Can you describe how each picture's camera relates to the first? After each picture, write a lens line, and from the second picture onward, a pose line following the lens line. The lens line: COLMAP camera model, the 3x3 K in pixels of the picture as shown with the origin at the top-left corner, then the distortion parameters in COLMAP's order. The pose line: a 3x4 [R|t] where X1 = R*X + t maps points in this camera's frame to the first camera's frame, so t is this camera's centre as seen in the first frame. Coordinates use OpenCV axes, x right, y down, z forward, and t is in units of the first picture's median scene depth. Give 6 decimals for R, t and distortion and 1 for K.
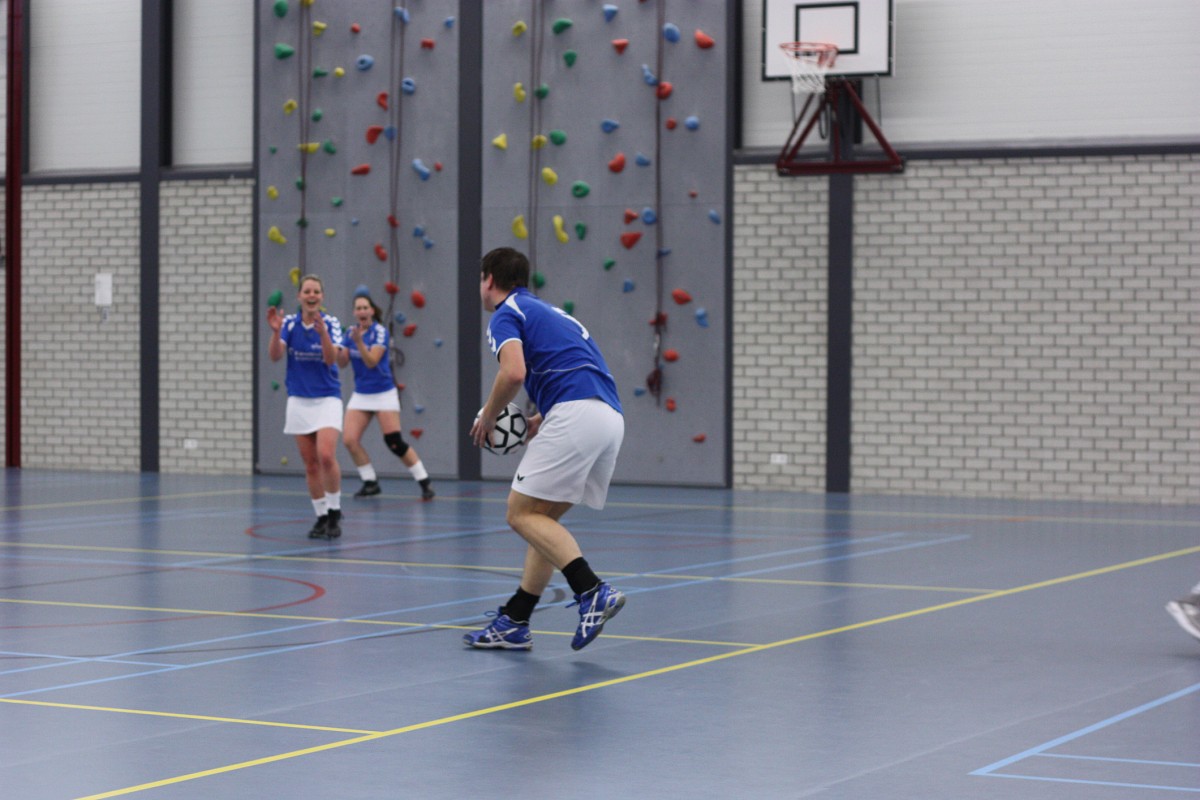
lens RADIAL K [[2873.9, 0, 558.5], [0, 2873.9, 426.7], [0, 0, 1]] dist [-0.088091, 0.000000]
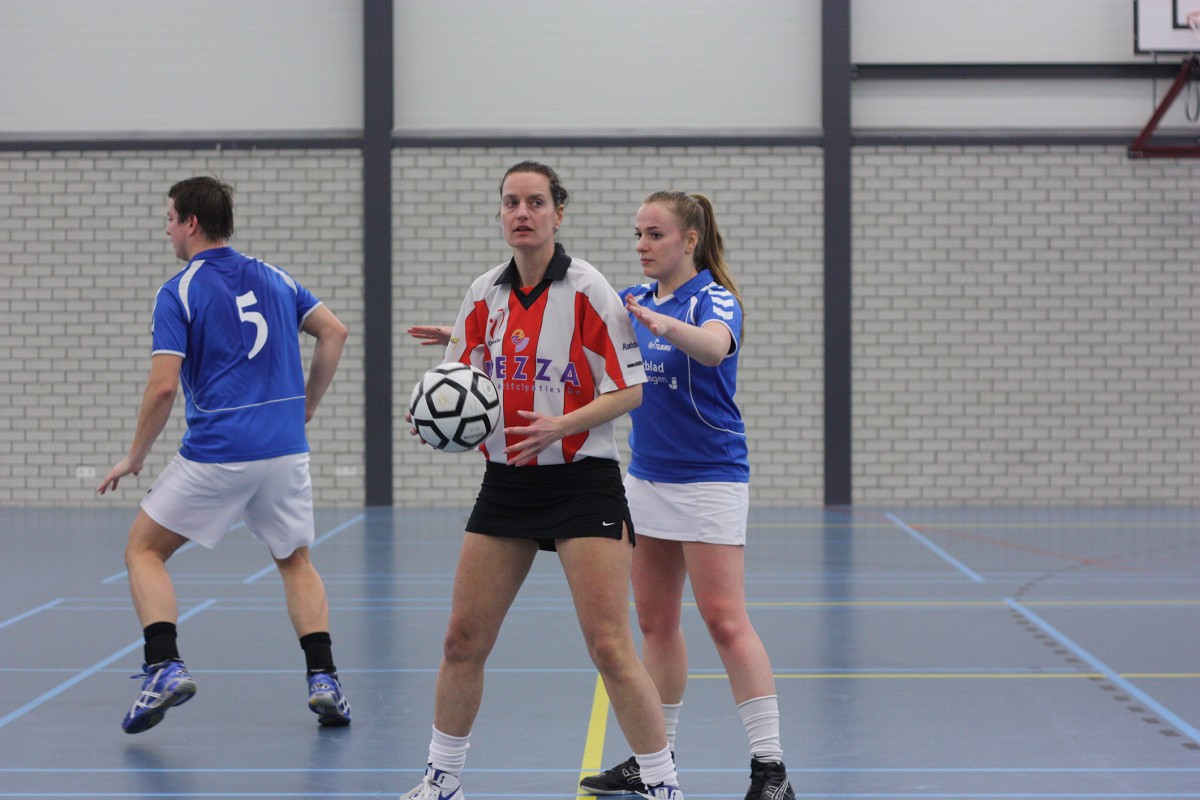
lens RADIAL K [[2873.9, 0, 567.4], [0, 2873.9, 429.4], [0, 0, 1]] dist [-0.088091, 0.000000]
pose [[0.890136, -0.020706, 0.455225, -0.487977], [0.020419, 0.999776, 0.005548, -0.009944], [-0.455238, 0.004357, 0.890359, 0.266203]]
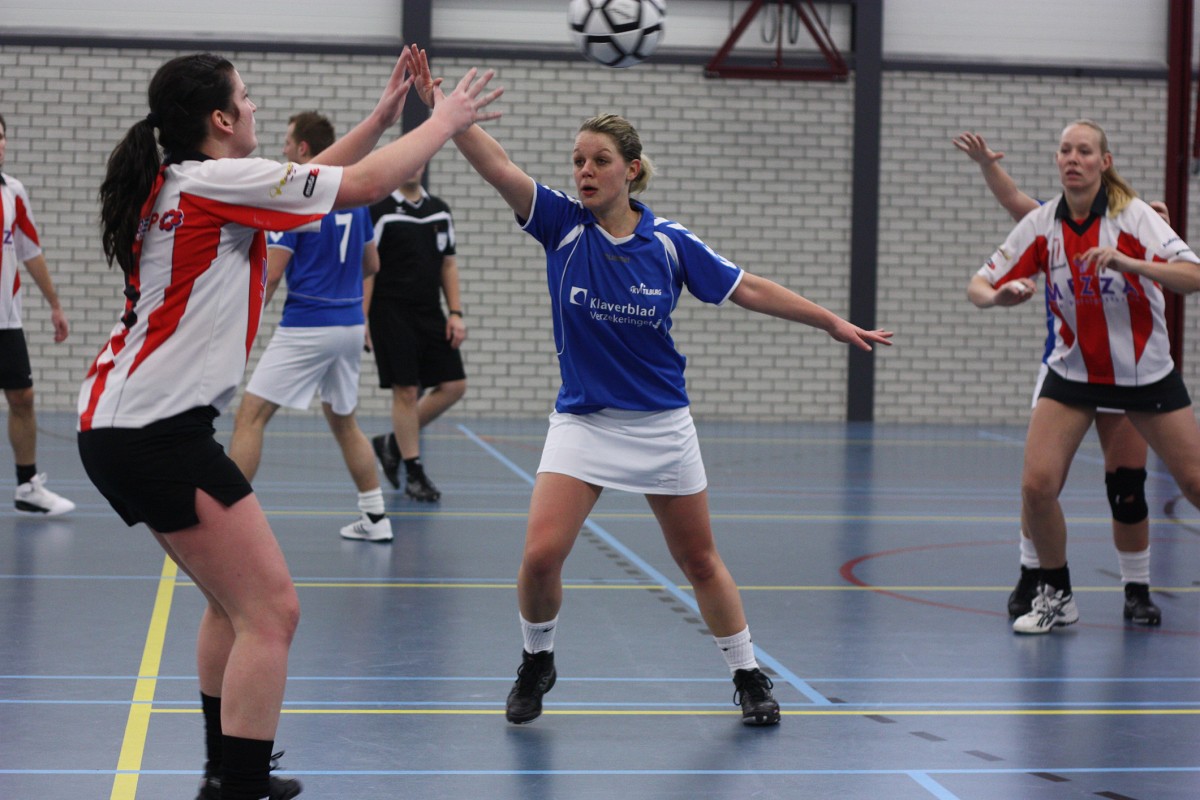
lens RADIAL K [[2873.9, 0, 579.5], [0, 2873.9, 483.1], [0, 0, 1]] dist [-0.088091, 0.000000]
pose [[0.807995, -0.033943, 0.588211, -0.492453], [0.000307, 0.998363, 0.057188, -0.010022], [-0.589189, -0.046027, 0.806683, 0.268491]]
